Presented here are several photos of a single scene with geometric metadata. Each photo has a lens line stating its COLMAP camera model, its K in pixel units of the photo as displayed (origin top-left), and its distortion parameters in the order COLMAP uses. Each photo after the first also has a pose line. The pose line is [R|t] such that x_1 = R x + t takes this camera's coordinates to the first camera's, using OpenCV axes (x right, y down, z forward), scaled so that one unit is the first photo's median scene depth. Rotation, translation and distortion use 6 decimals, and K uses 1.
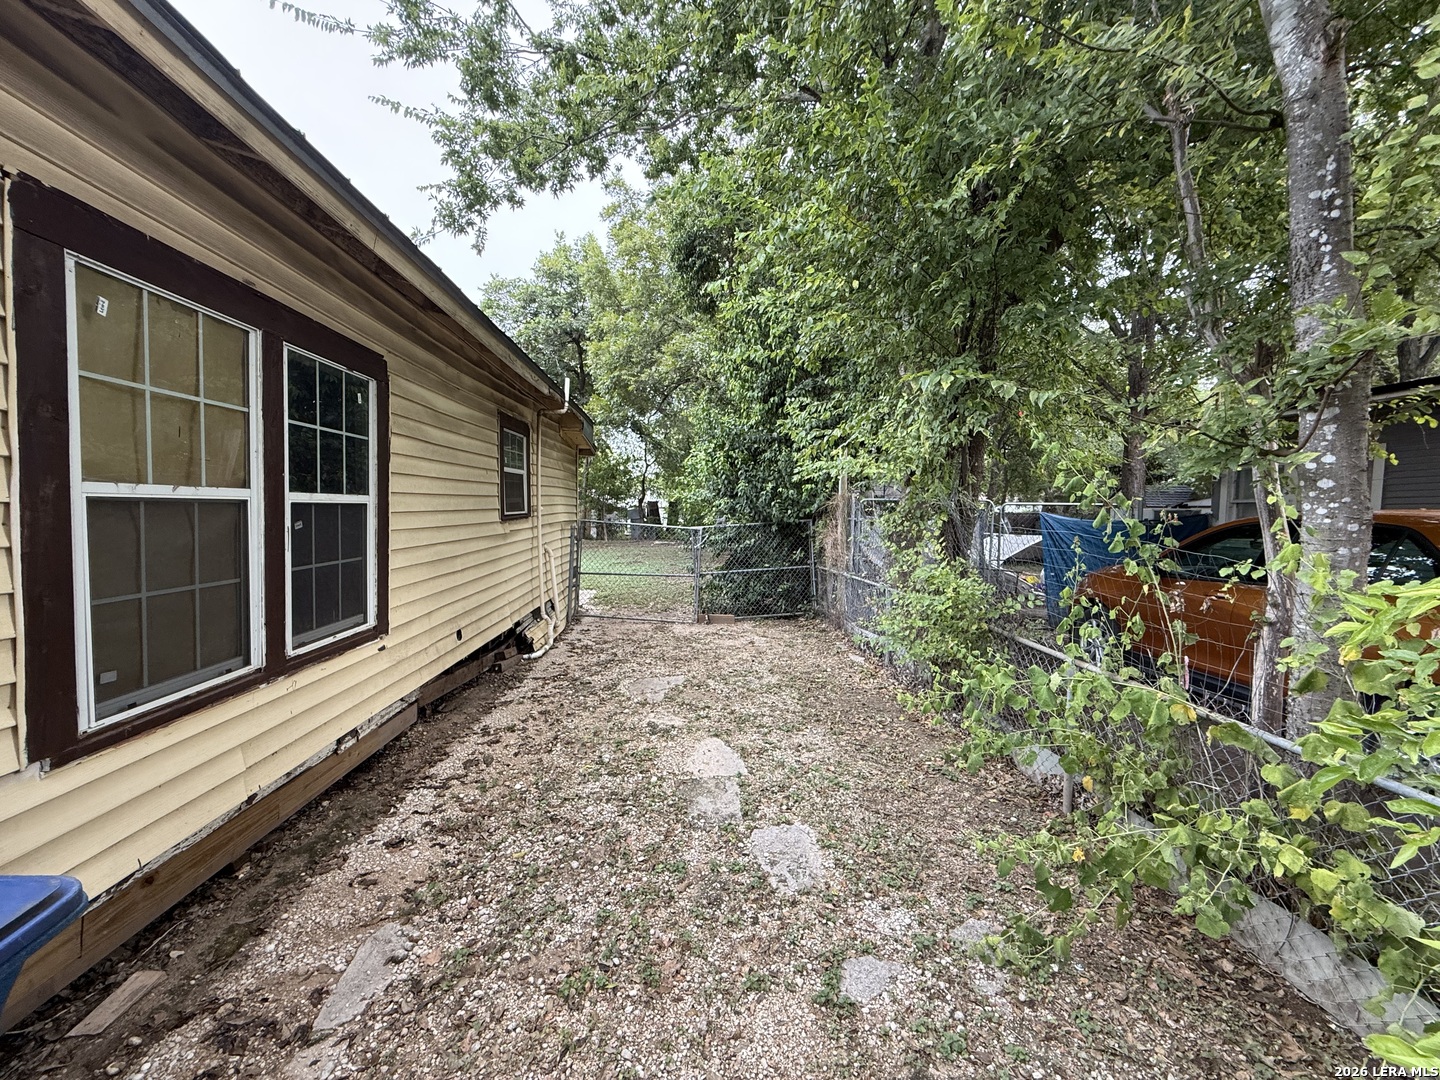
lens RADIAL K [[569.9, 0, 715.1], [0, 569.9, 538.4], [0, 0, 1]] dist [0.002804, -0.000717]
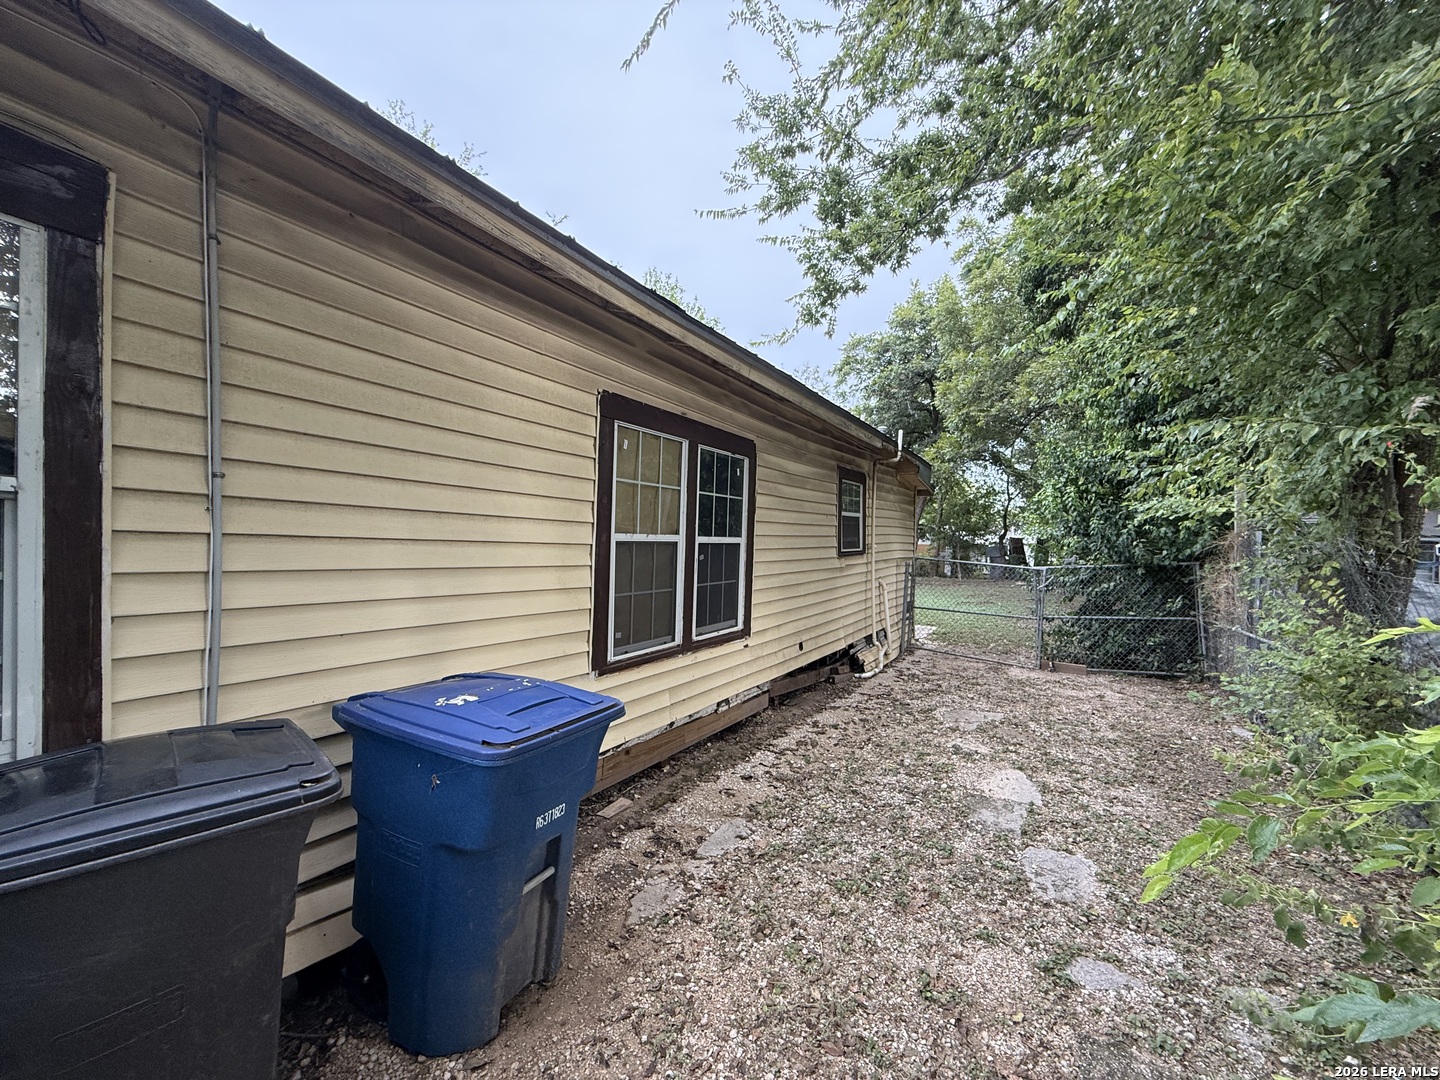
lens RADIAL K [[569.9, 0, 715.1], [0, 569.9, 538.4], [0, 0, 1]] dist [0.002804, -0.000717]
pose [[0.821205, 0.001979, -0.570630, 0.135980], [-0.037678, 0.998000, -0.050761, 0.002191], [0.569388, 0.063185, 0.819637, -0.186731]]
